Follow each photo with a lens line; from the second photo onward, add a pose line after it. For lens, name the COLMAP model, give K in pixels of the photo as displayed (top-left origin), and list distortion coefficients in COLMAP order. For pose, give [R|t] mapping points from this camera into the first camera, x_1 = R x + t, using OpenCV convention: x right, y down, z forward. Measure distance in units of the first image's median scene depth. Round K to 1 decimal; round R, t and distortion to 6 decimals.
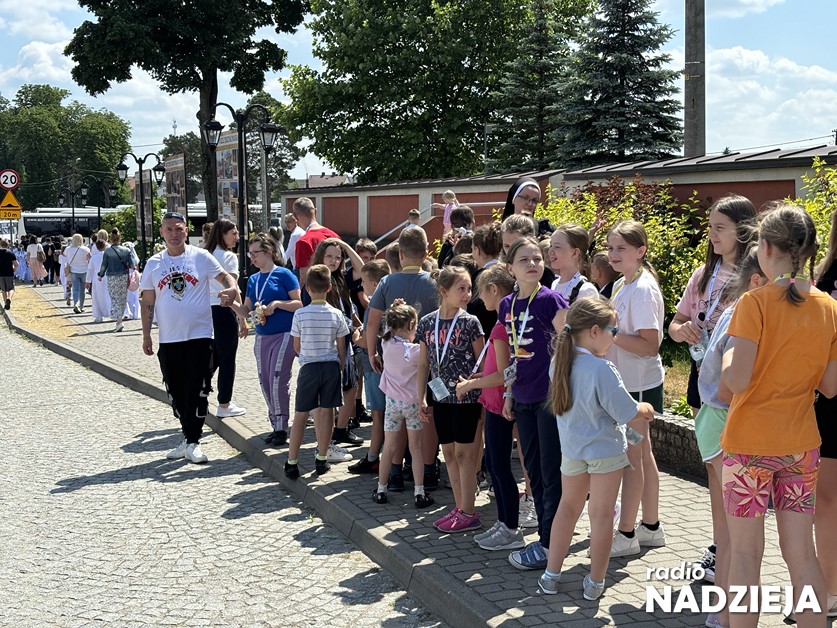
lens RADIAL K [[1253.9, 0, 417.3], [0, 1253.9, 315.0], [0, 0, 1]] dist [0.100706, 0.000000]
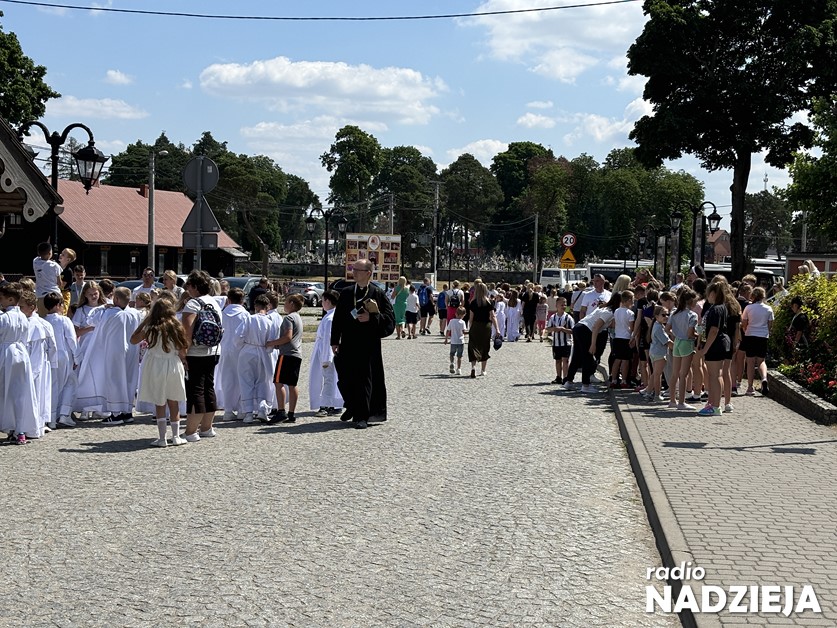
lens RADIAL K [[1253.9, 0, 418.0], [0, 1253.9, 314.0], [0, 0, 1]] dist [0.100706, 0.000000]
pose [[0.897514, 0.058222, -0.437126, 0.087616], [-0.076514, 0.996771, -0.024339, 0.012660], [0.434298, 0.055291, 0.899071, -0.196350]]
